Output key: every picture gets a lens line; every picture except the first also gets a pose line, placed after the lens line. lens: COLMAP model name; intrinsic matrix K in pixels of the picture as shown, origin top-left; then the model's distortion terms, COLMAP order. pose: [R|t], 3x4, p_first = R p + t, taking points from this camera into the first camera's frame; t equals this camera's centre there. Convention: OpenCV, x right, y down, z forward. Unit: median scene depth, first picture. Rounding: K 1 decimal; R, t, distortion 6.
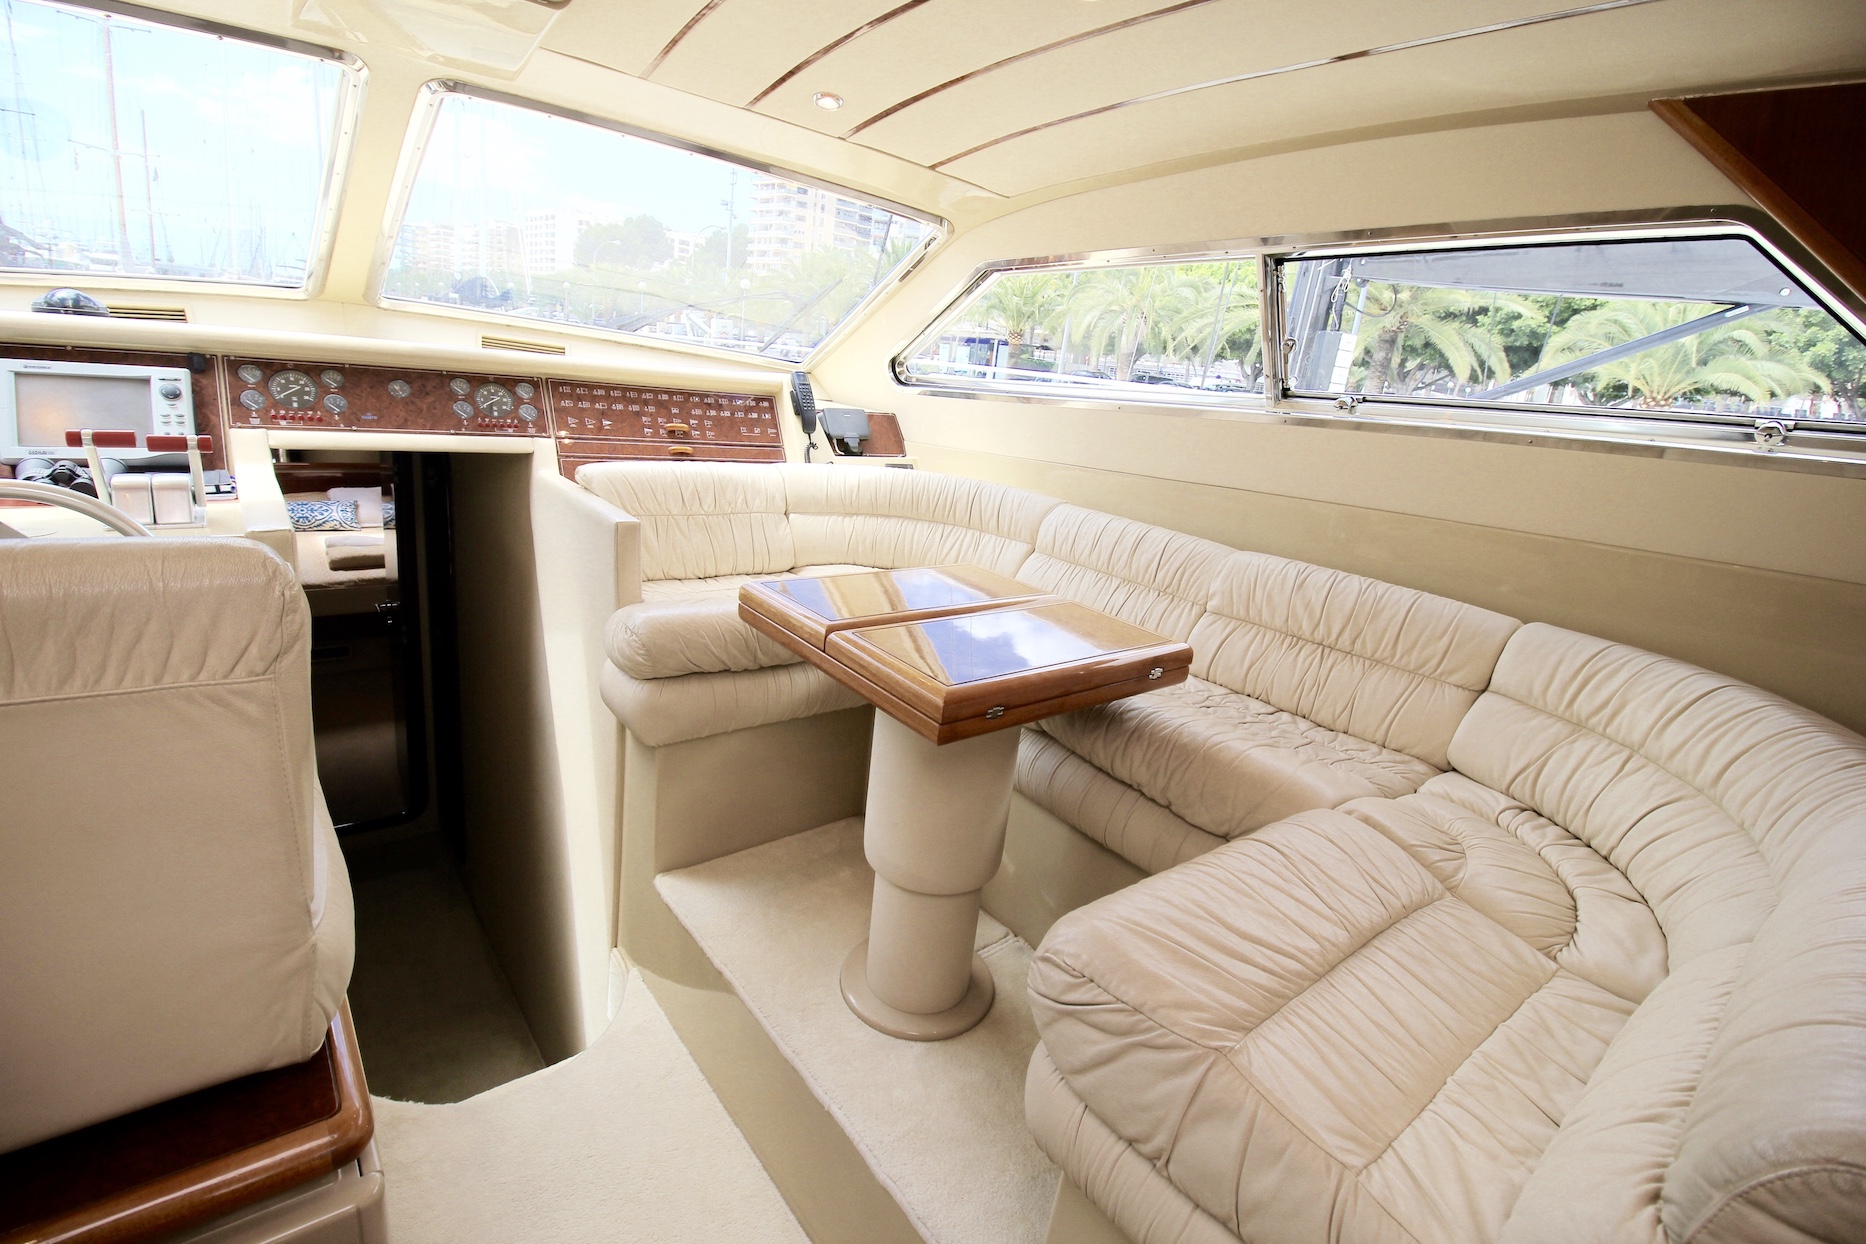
lens RADIAL K [[860.1, 0, 933.5], [0, 860.1, 601.7], [0, 0, 1]] dist [0.002241, -0.015091]
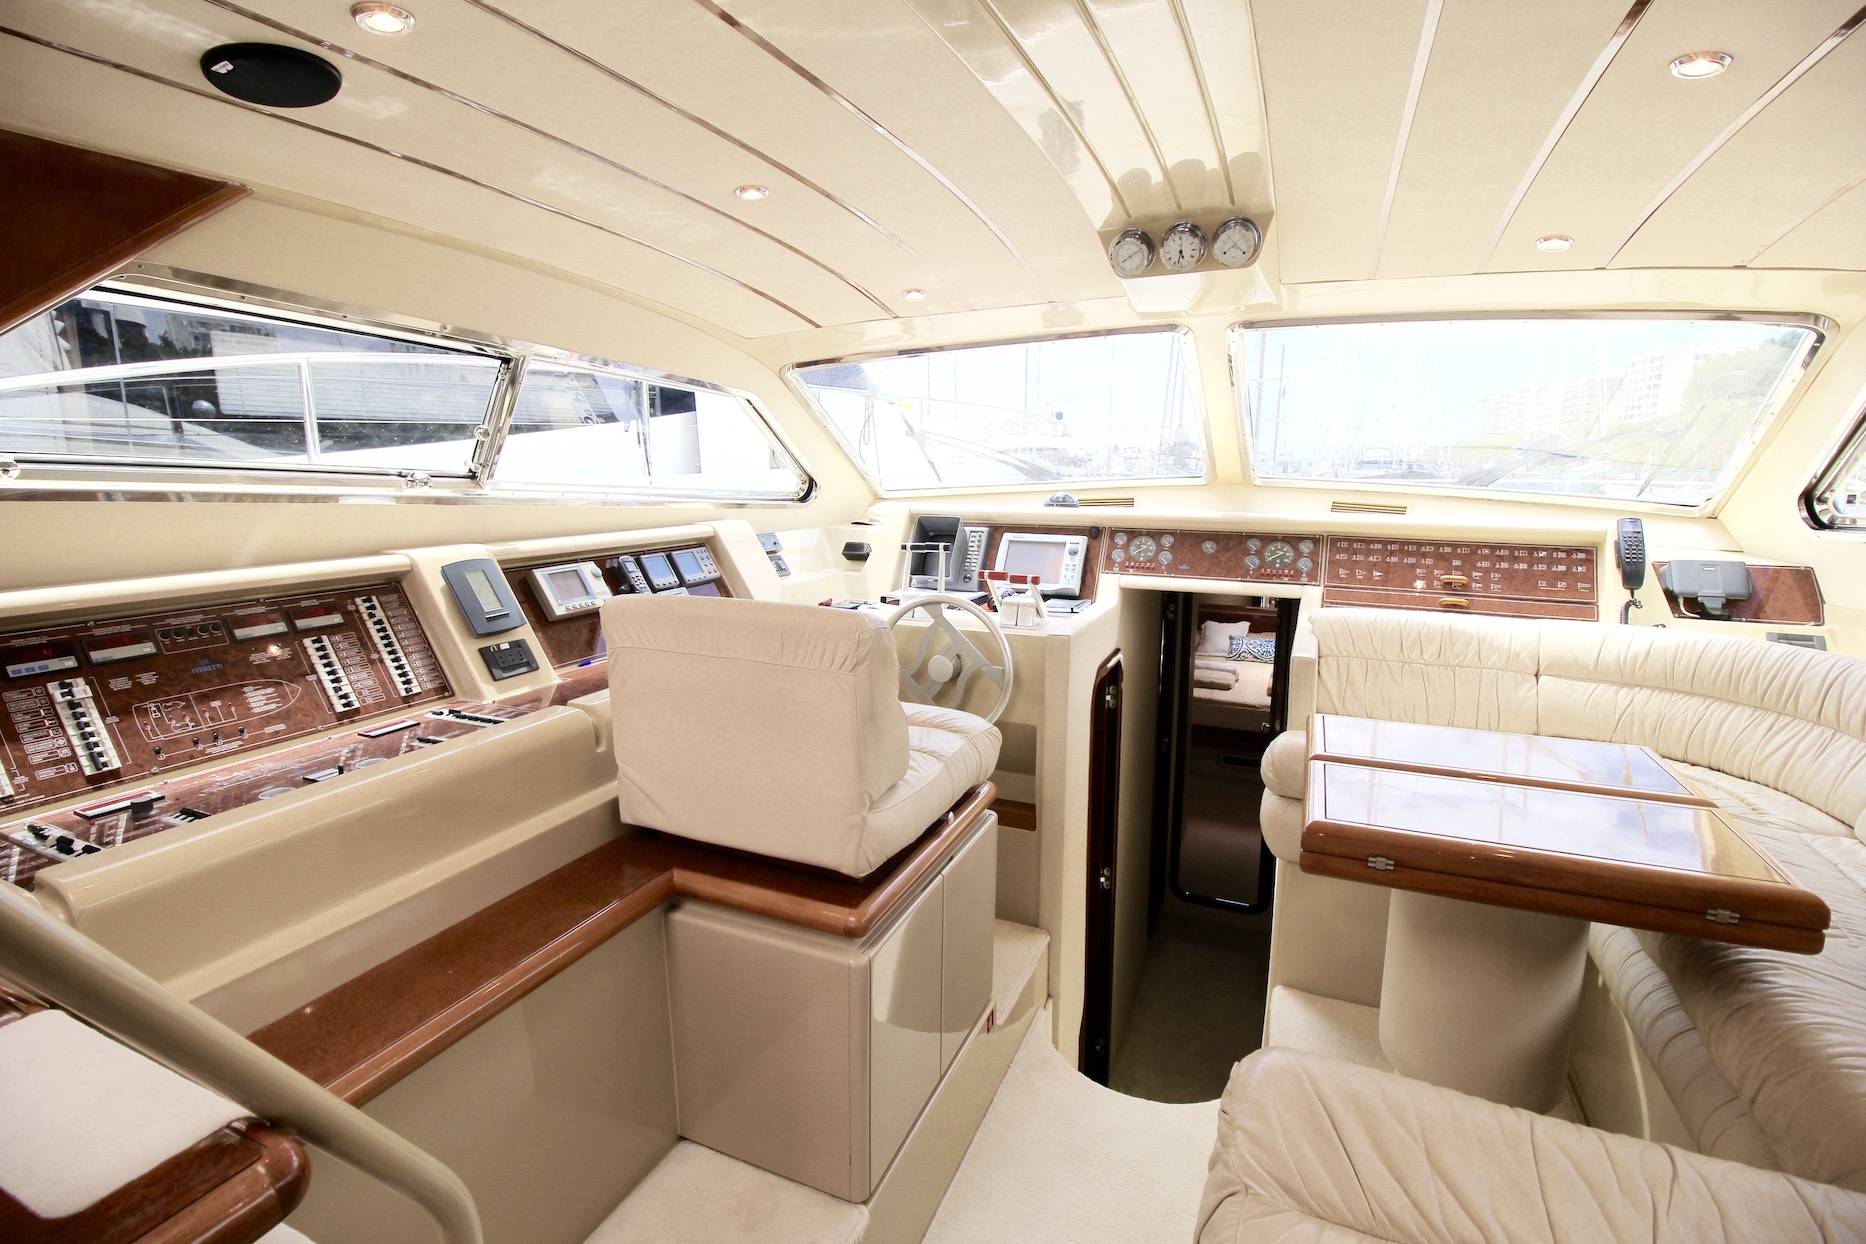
lens RADIAL K [[860.1, 0, 933.5], [0, 860.1, 601.7], [0, 0, 1]] dist [0.002241, -0.015091]
pose [[0.455392, 0.033992, -0.889642, 0.333712], [-0.195151, 0.978780, -0.062497, 0.001174], [0.868639, 0.202075, 0.452363, 0.040979]]
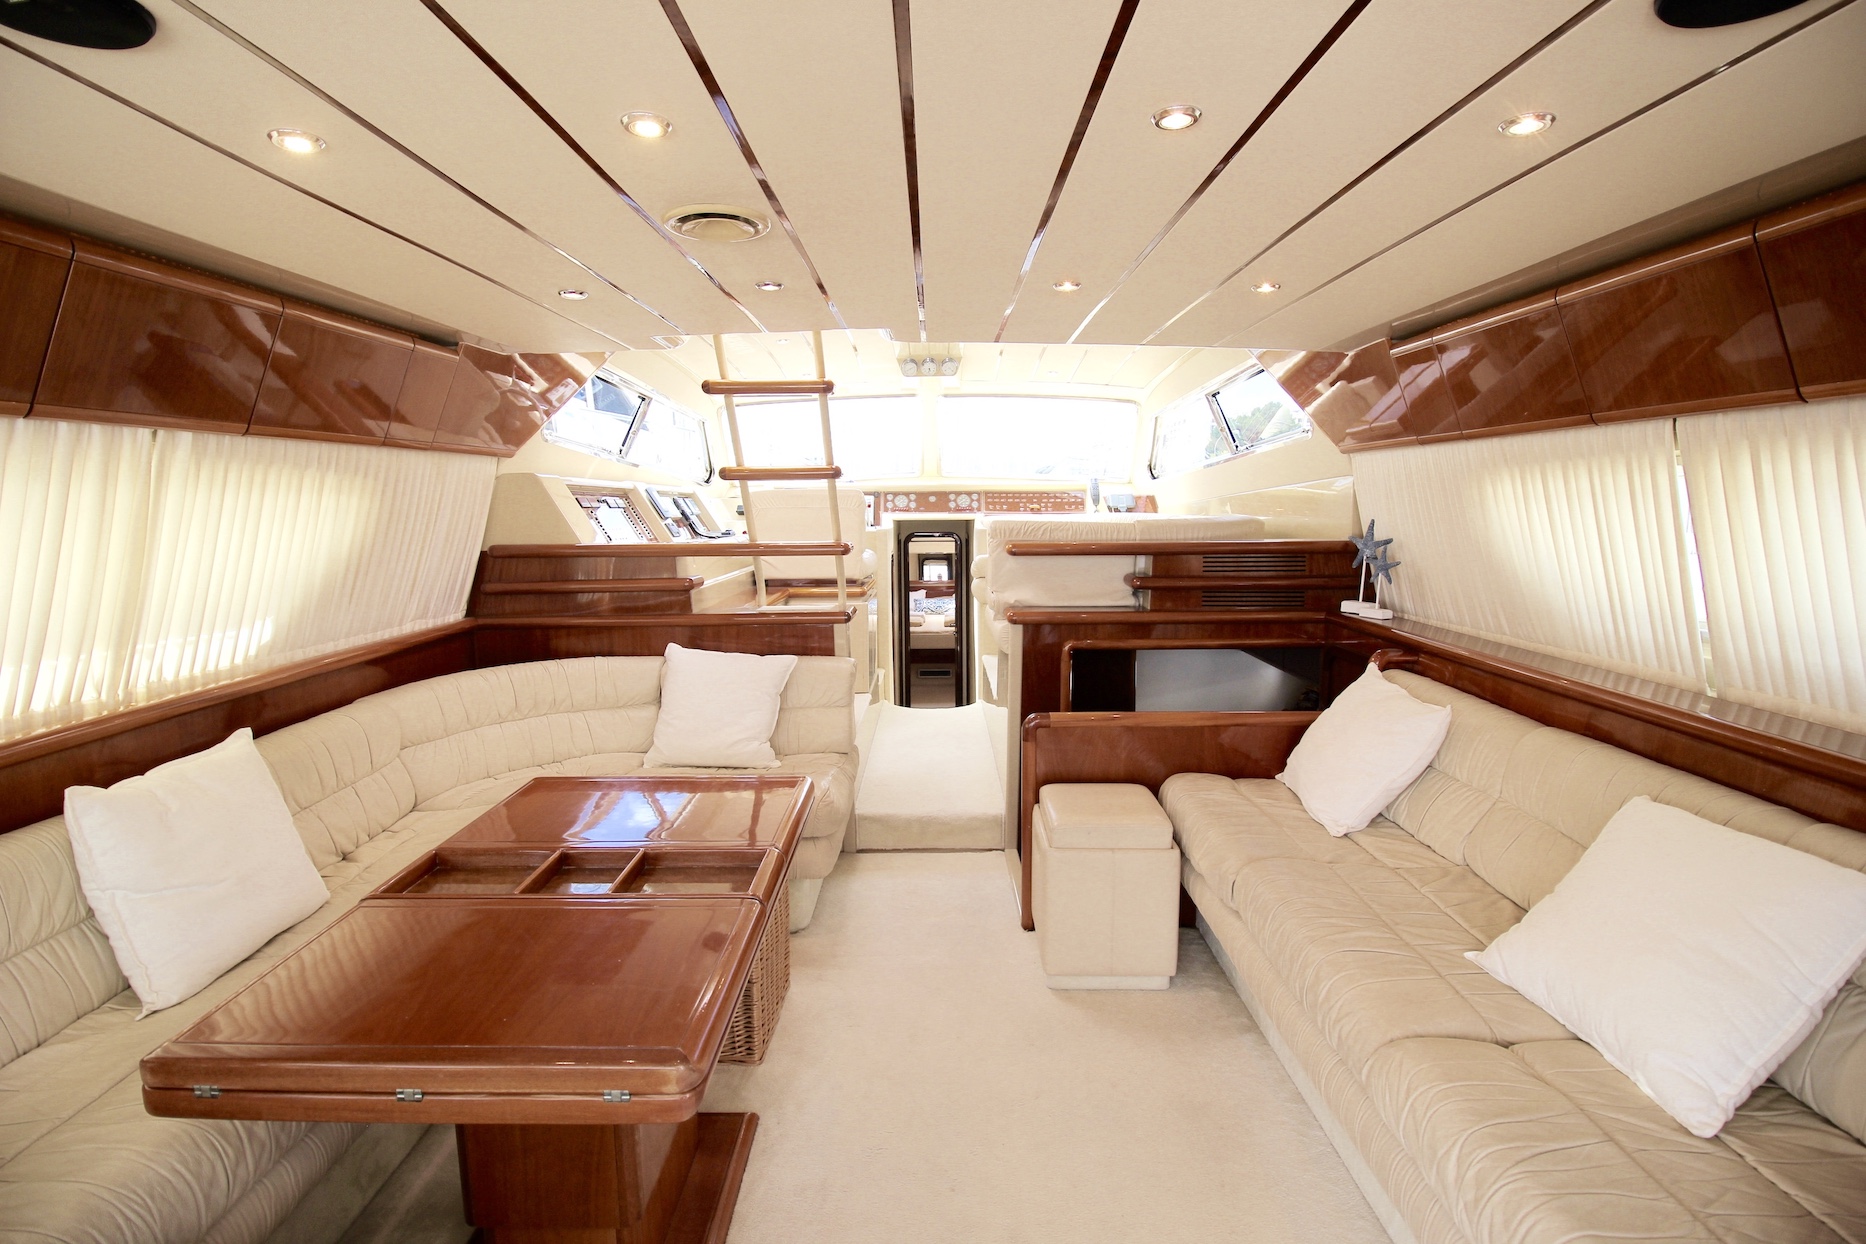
lens RADIAL K [[860.1, 0, 933.5], [0, 860.1, 601.7], [0, 0, 1]] dist [0.002241, -0.015091]
pose [[0.766475, -0.043575, -0.640794, 1.039076], [-0.083755, 0.982395, -0.166986, 0.491748], [0.636790, 0.181660, 0.749332, -0.925129]]
